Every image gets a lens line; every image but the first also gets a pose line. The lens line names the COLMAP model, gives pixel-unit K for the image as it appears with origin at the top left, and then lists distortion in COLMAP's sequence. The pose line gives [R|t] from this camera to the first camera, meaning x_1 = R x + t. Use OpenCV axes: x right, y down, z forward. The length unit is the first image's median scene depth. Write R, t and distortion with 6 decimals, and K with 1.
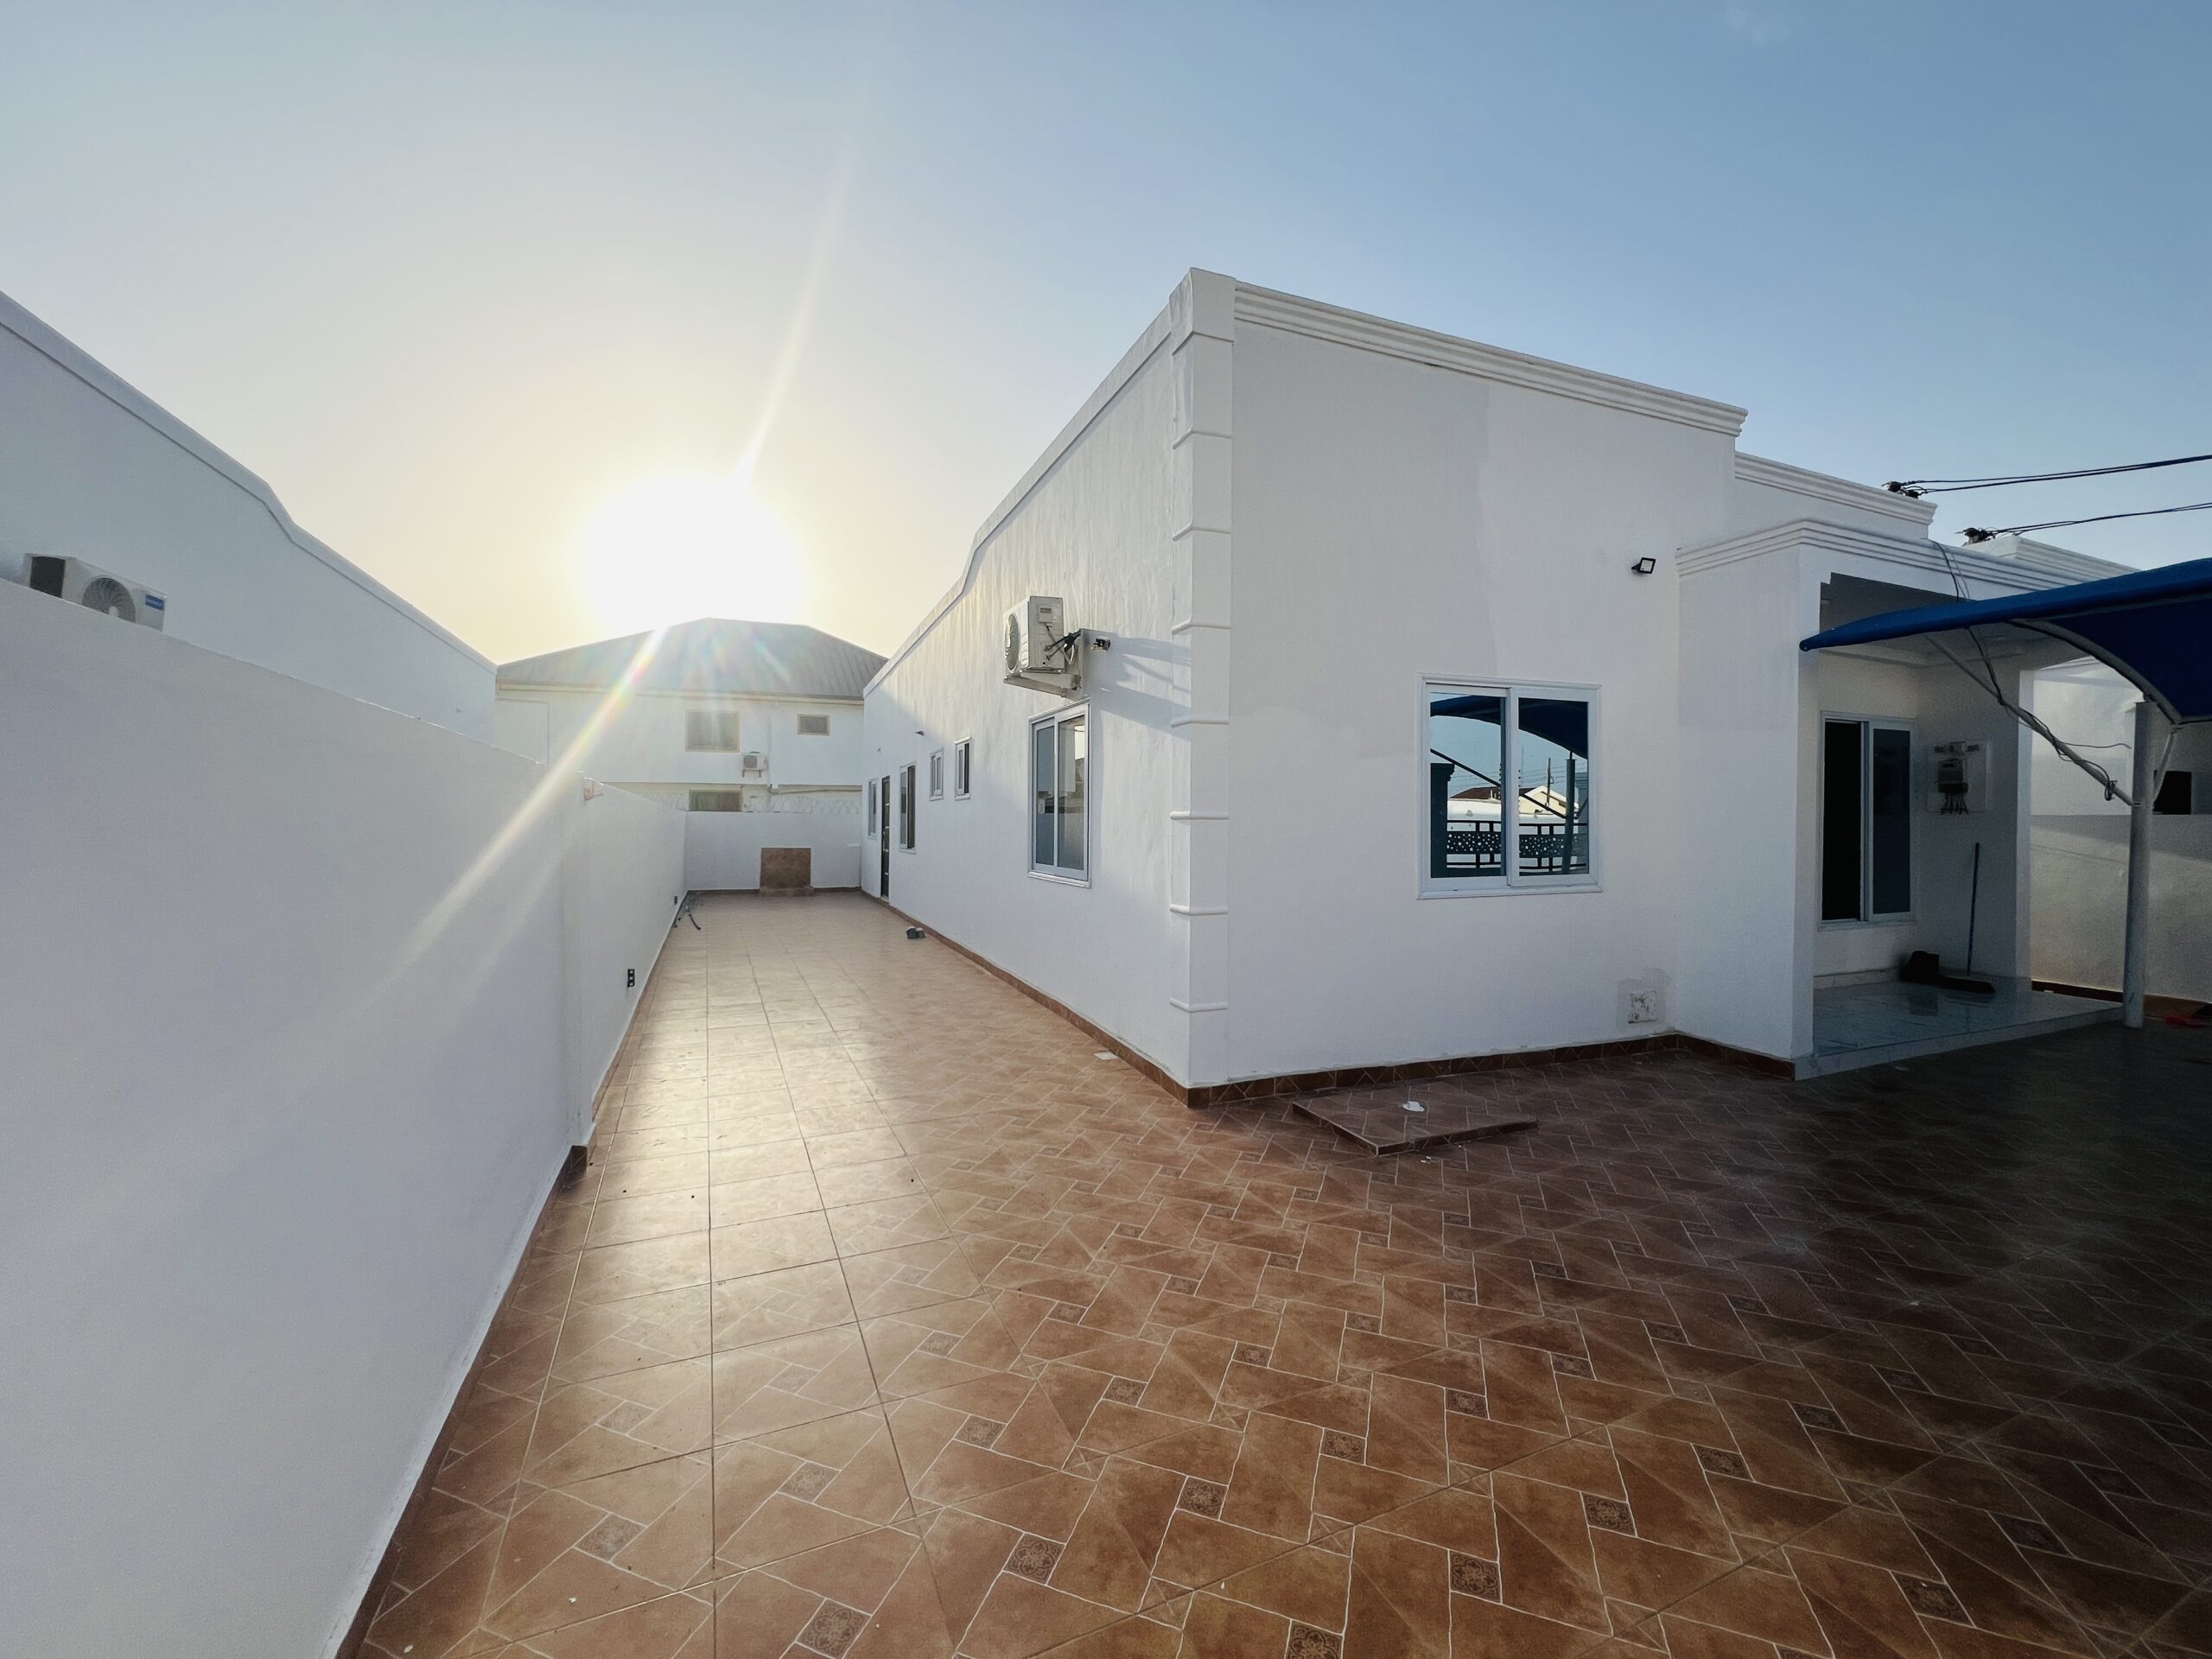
lens RADIAL K [[880.4, 0, 1105.6], [0, 880.4, 822.2], [0, 0, 1]] dist [-0.001551, 0.000271]
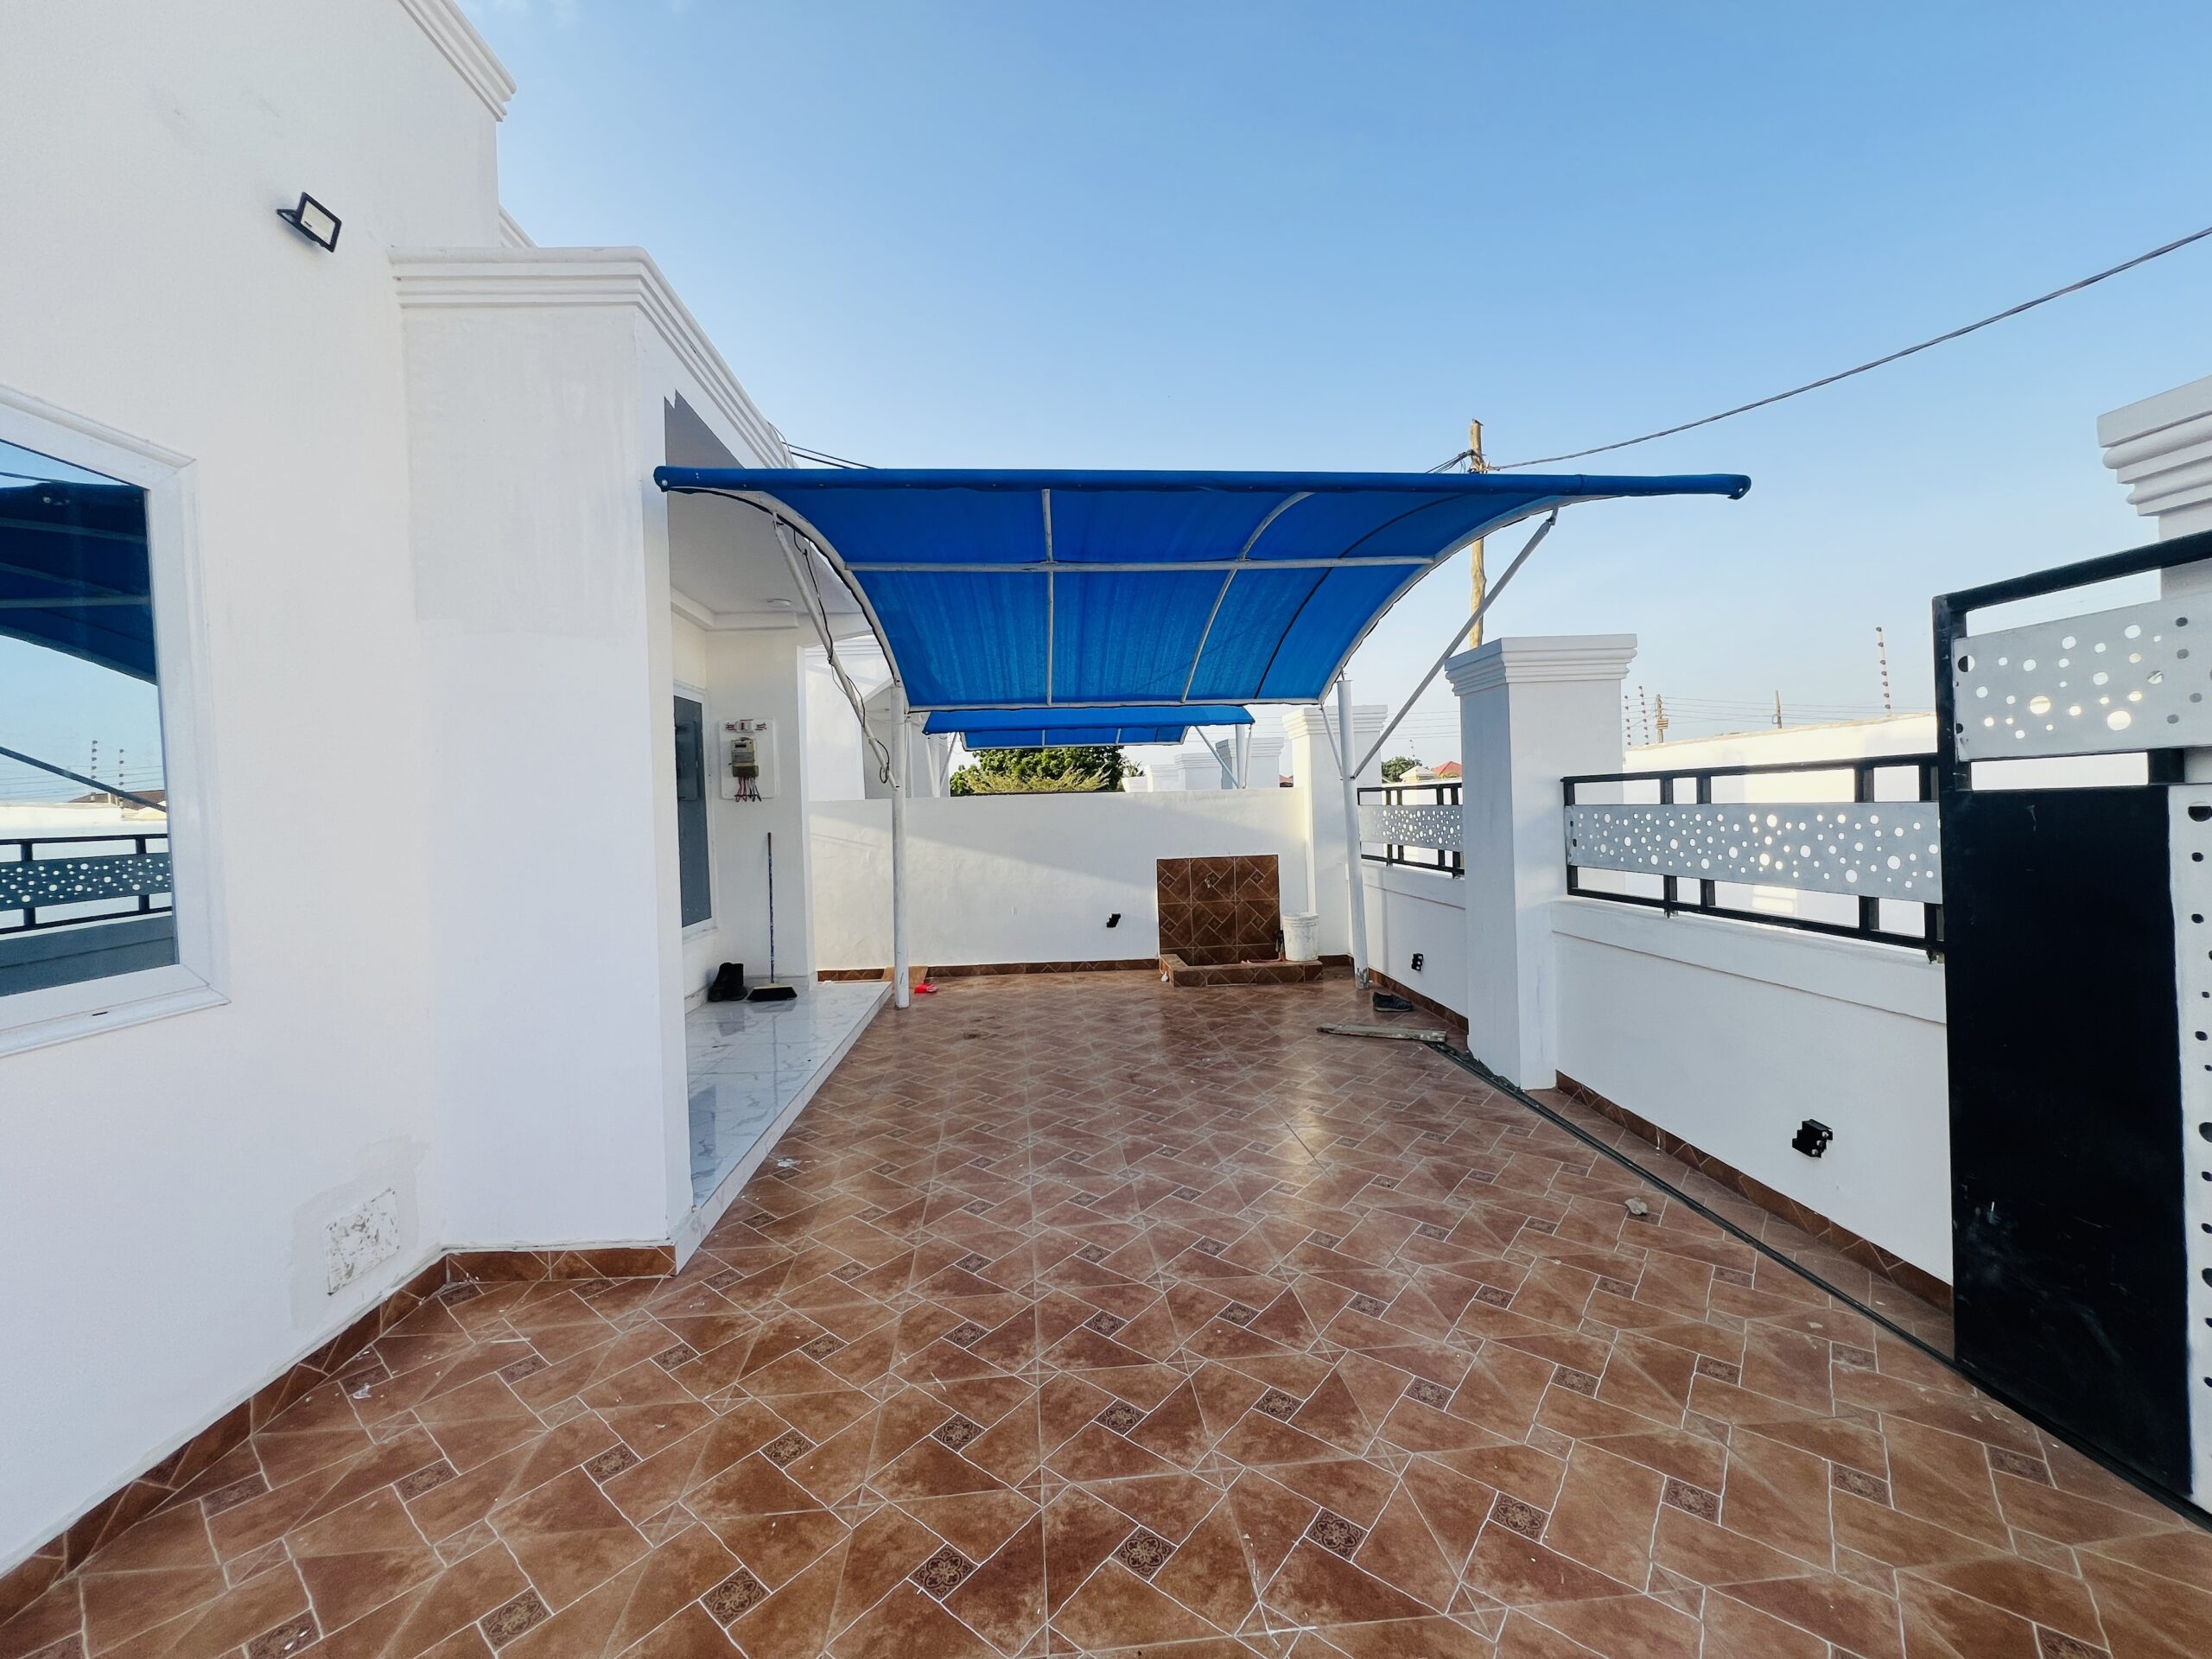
lens RADIAL K [[880.4, 0, 1108.9], [0, 880.4, 820.1], [0, 0, 1]] dist [-0.001551, 0.000271]
pose [[0.310876, -0.031825, 0.949918, 0.353366], [0.035377, 0.999134, 0.021897, 0.004746], [-0.949792, 0.026798, 0.311732, 0.564100]]
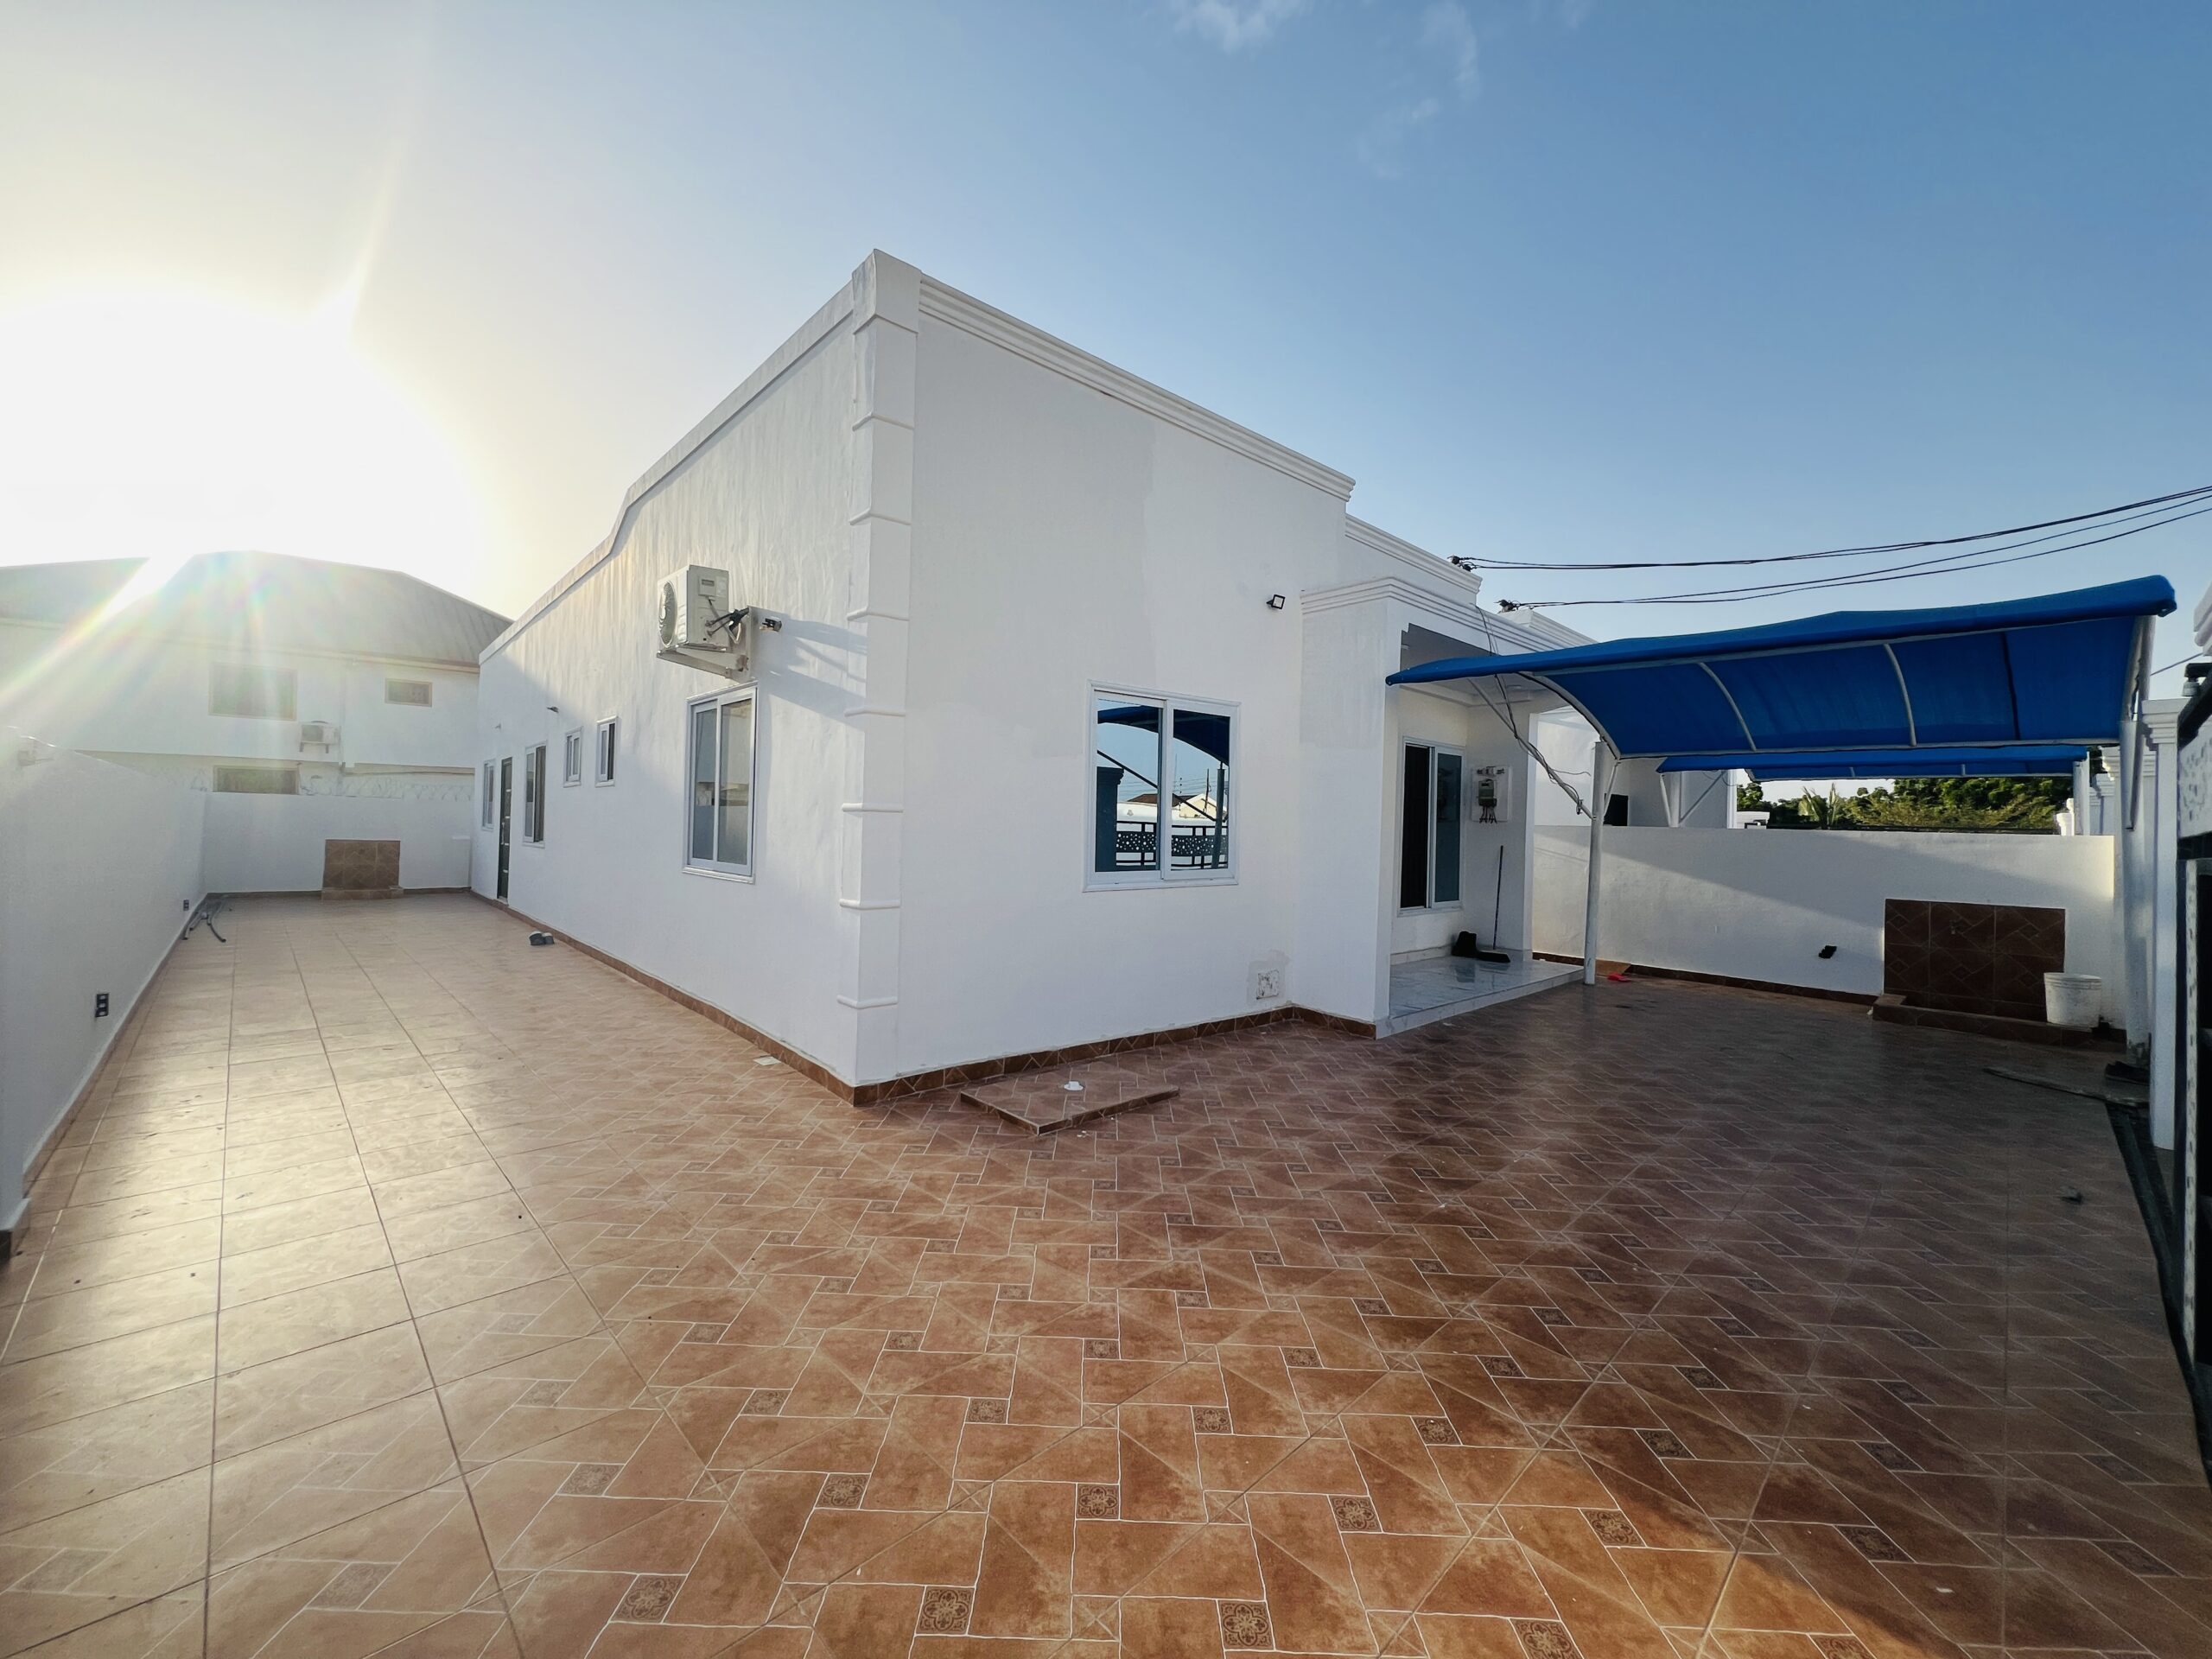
lens RADIAL K [[880.4, 0, 1104.0], [0, 880.4, 822.5], [0, 0, 1]] dist [-0.001551, 0.000271]
pose [[0.939792, 0.018637, 0.341238, 0.013370], [-0.018802, 0.999819, -0.002825, 0.005899], [-0.341229, -0.003761, 0.939973, -0.009513]]
